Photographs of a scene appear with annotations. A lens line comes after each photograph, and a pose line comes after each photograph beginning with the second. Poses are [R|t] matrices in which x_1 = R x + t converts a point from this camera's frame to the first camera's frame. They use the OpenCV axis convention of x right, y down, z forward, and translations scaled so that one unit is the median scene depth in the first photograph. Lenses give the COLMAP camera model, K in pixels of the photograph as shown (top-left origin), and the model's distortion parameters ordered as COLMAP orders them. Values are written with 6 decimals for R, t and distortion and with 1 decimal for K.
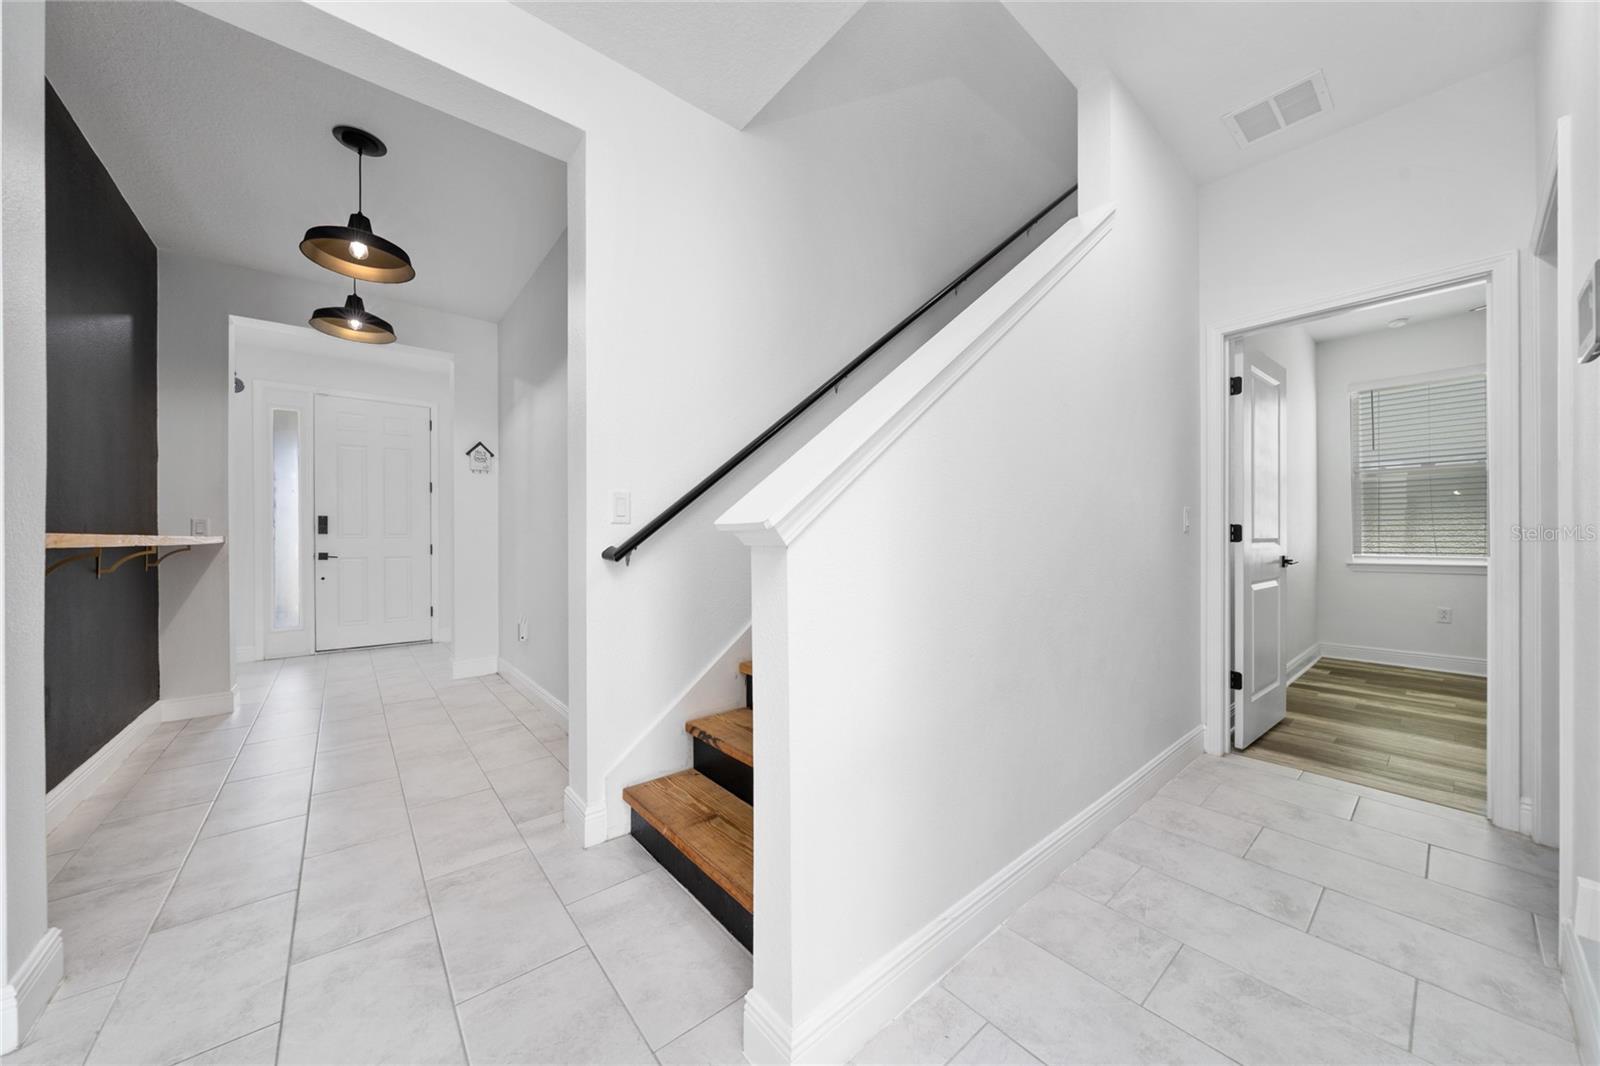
lens RADIAL K [[548.0, 0, 803.0], [0, 548.0, 533.9], [0, 0, 1]] dist [-0.001614, -0.000109]
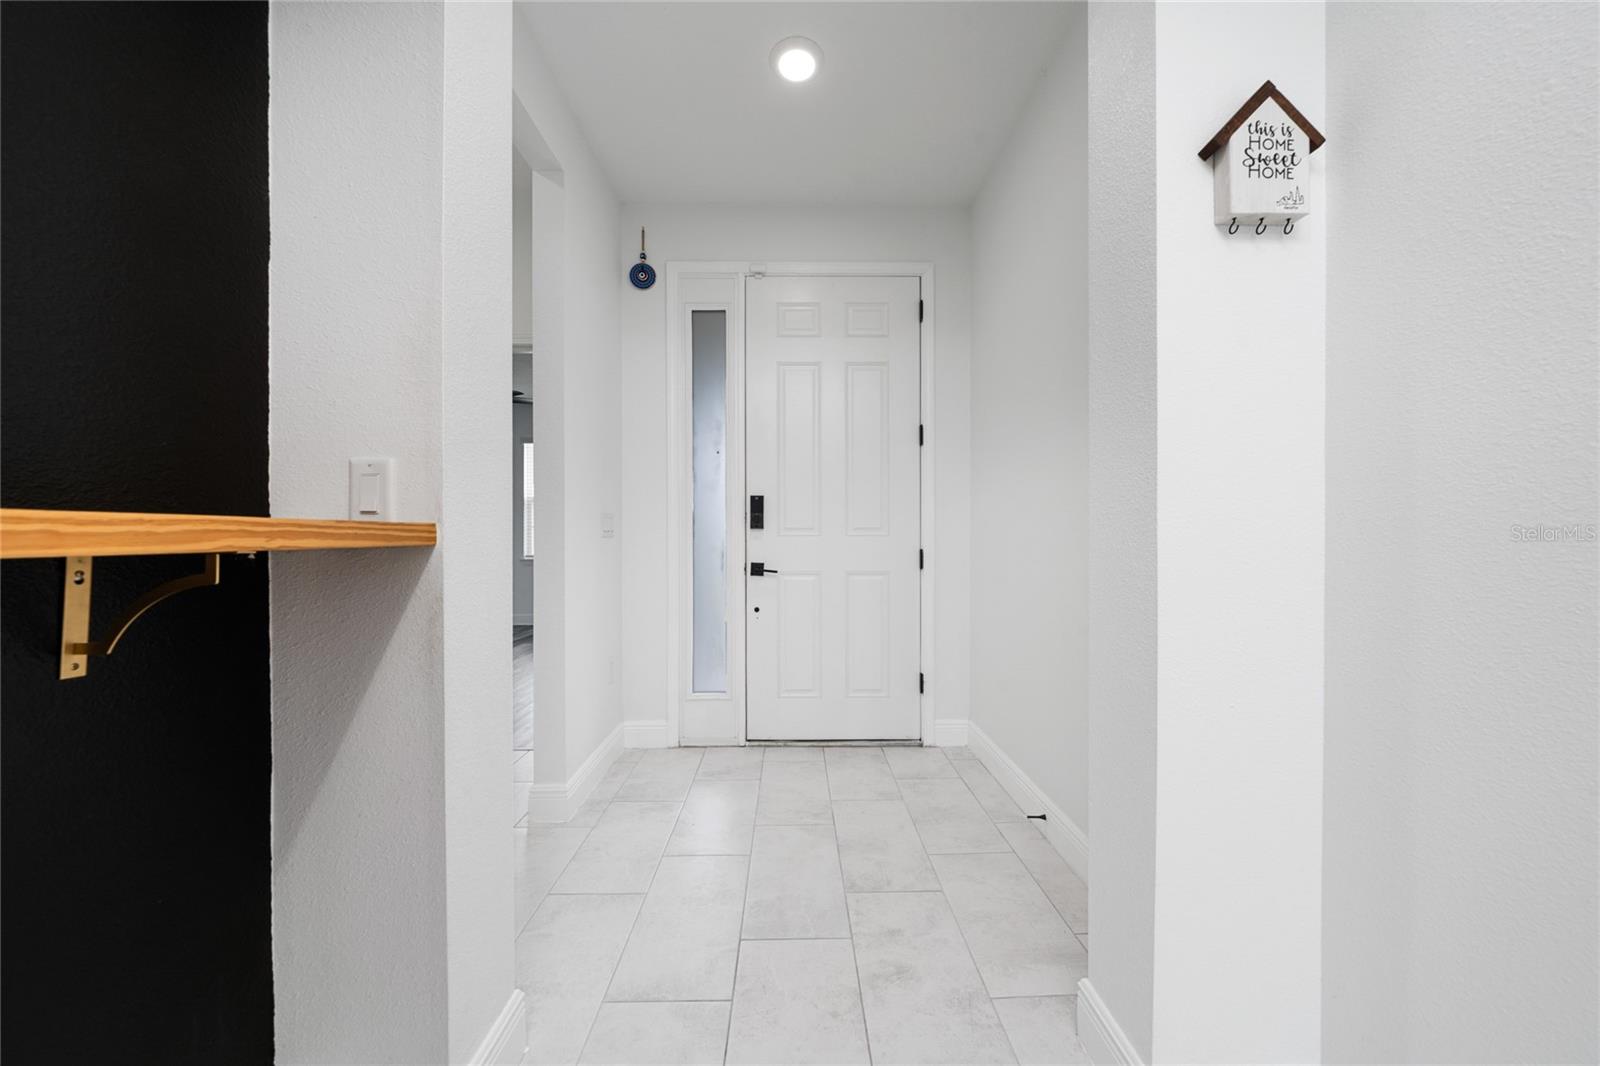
lens RADIAL K [[548.0, 0, 801.0], [0, 548.0, 535.5], [0, 0, 1]] dist [-0.001614, -0.000109]
pose [[0.776218, 0.002587, -0.630460, -0.502168], [-0.003194, 0.999995, 0.000171, 0.006711], [0.630457, 0.001881, 0.776222, 0.607960]]
